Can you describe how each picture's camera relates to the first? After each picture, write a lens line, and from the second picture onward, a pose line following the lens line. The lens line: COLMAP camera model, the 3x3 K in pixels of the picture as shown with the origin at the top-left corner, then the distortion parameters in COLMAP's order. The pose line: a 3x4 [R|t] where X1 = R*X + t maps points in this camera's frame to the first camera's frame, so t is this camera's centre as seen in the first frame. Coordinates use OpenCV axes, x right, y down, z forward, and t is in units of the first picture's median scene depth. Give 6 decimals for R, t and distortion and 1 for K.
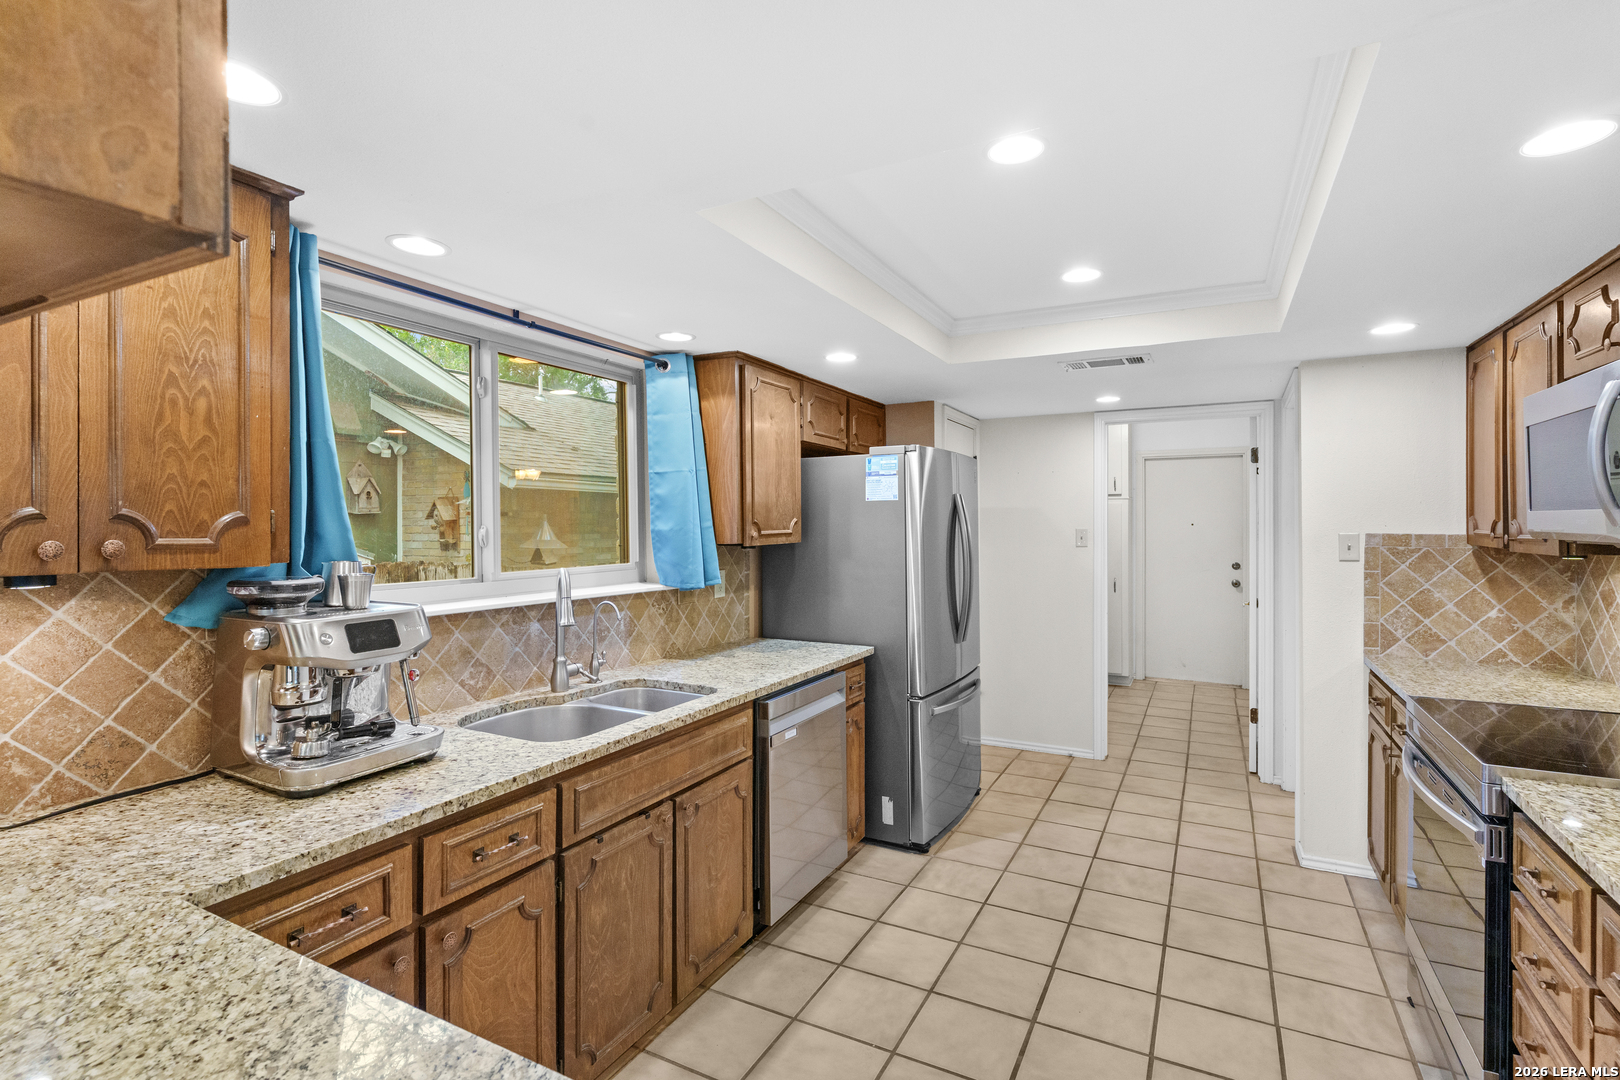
lens RADIAL K [[777.9, 0, 809.1], [0, 777.9, 520.6], [0, 0, 1]] dist [0.000337, 0.000309]
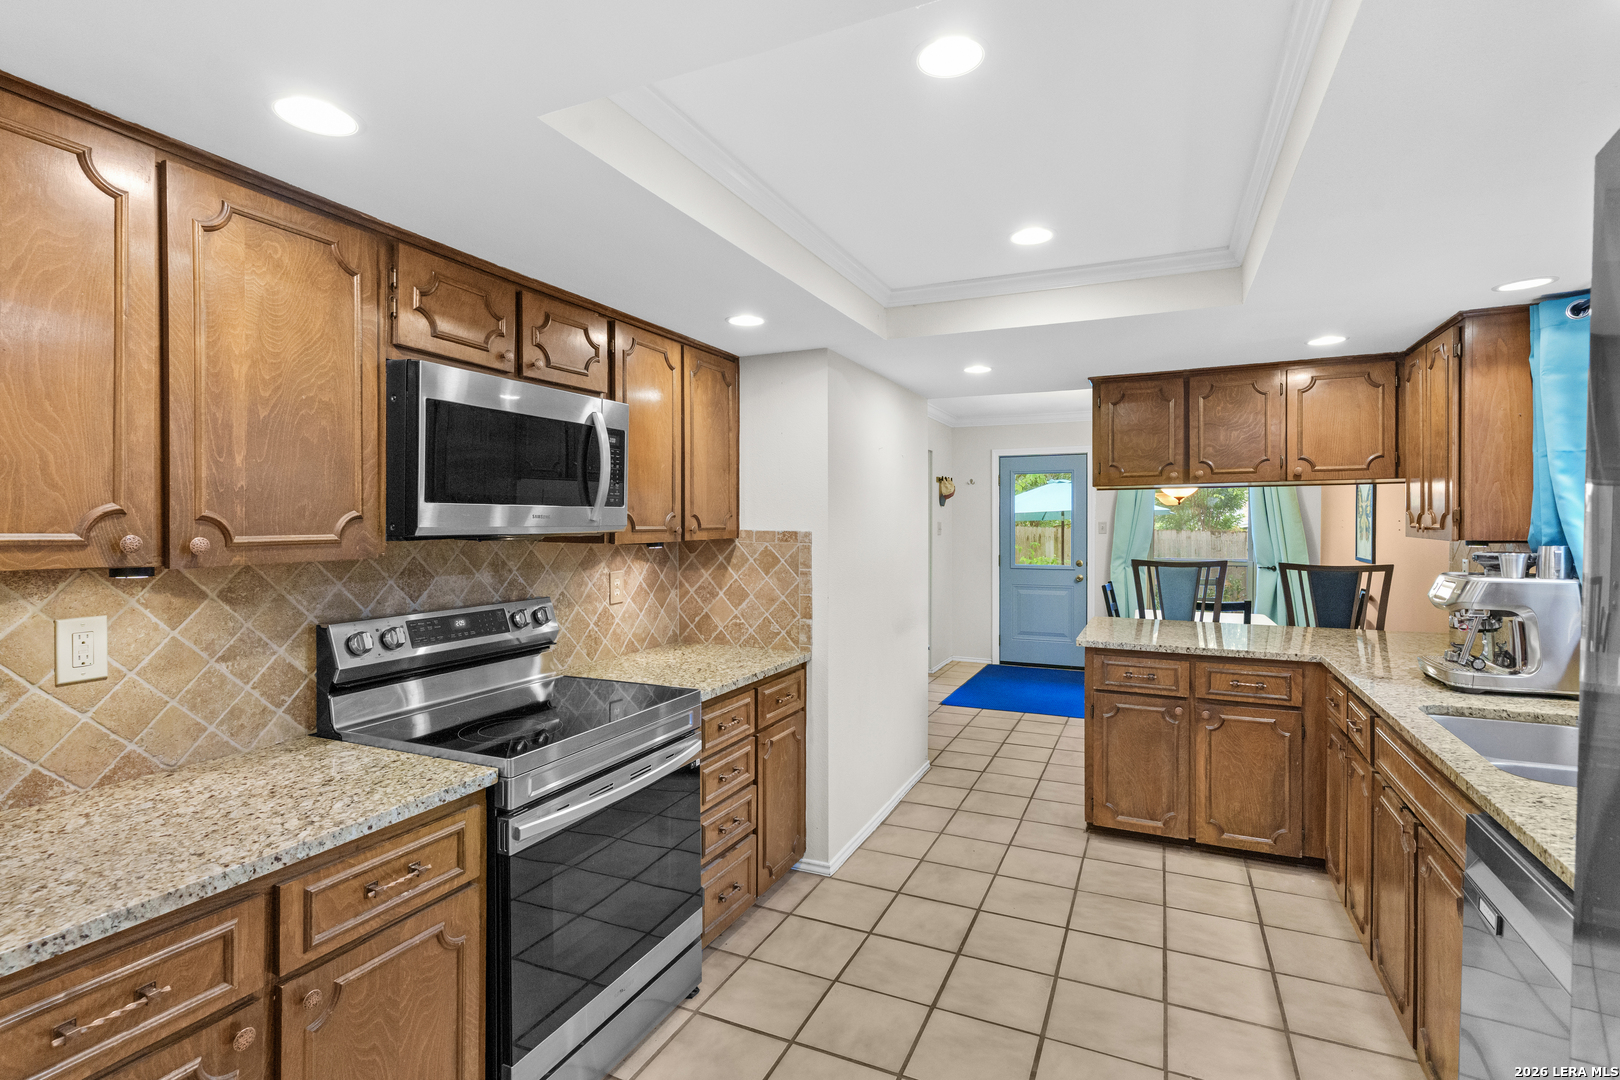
lens RADIAL K [[769.1, 0, 806.4], [0, 769.1, 522.2], [0, 0, 1]] dist [-0.000144, -0.000050]
pose [[0.999482, -0.011013, 0.030252, -0.046125], [0.010653, 0.999871, 0.012061, -0.001892], [-0.030381, -0.011733, 0.999470, -0.093461]]
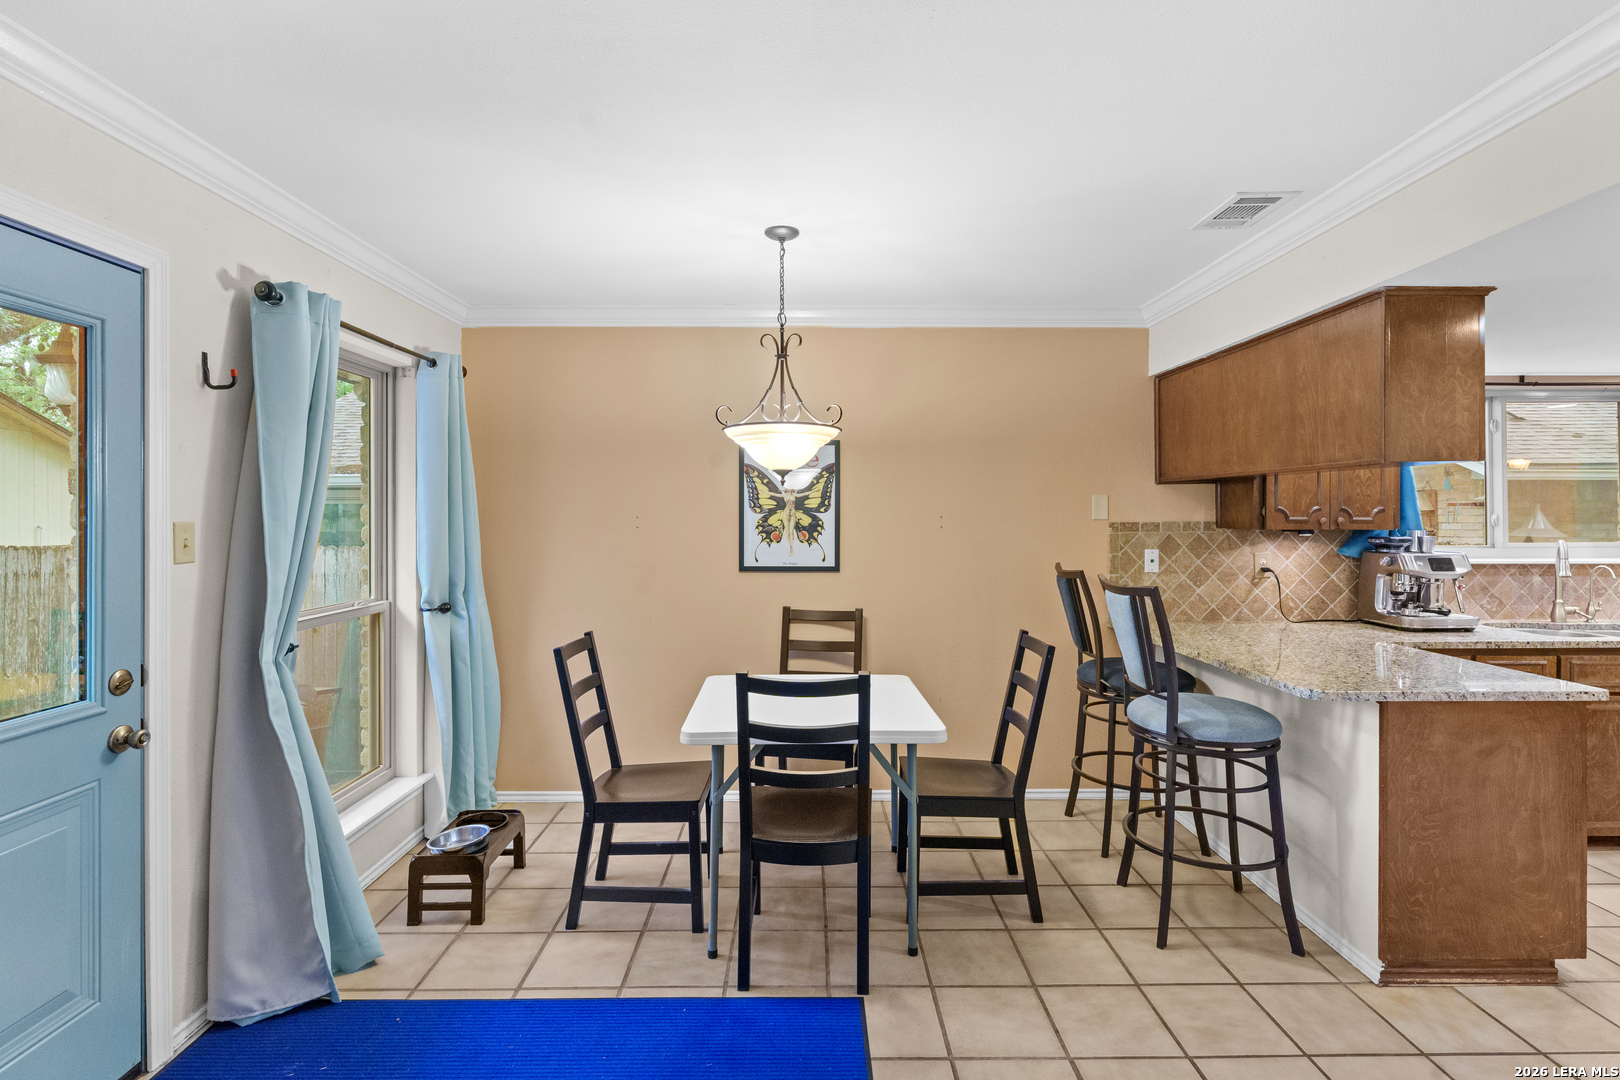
lens RADIAL K [[769.1, 0, 806.4], [0, 769.1, 522.2], [0, 0, 1]] dist [-0.000144, -0.000050]
pose [[0.469065, 0.003902, -0.883155, 0.457291], [0.006931, 0.999943, 0.008099, 0.004415], [0.883136, -0.009920, 0.469011, -1.446653]]
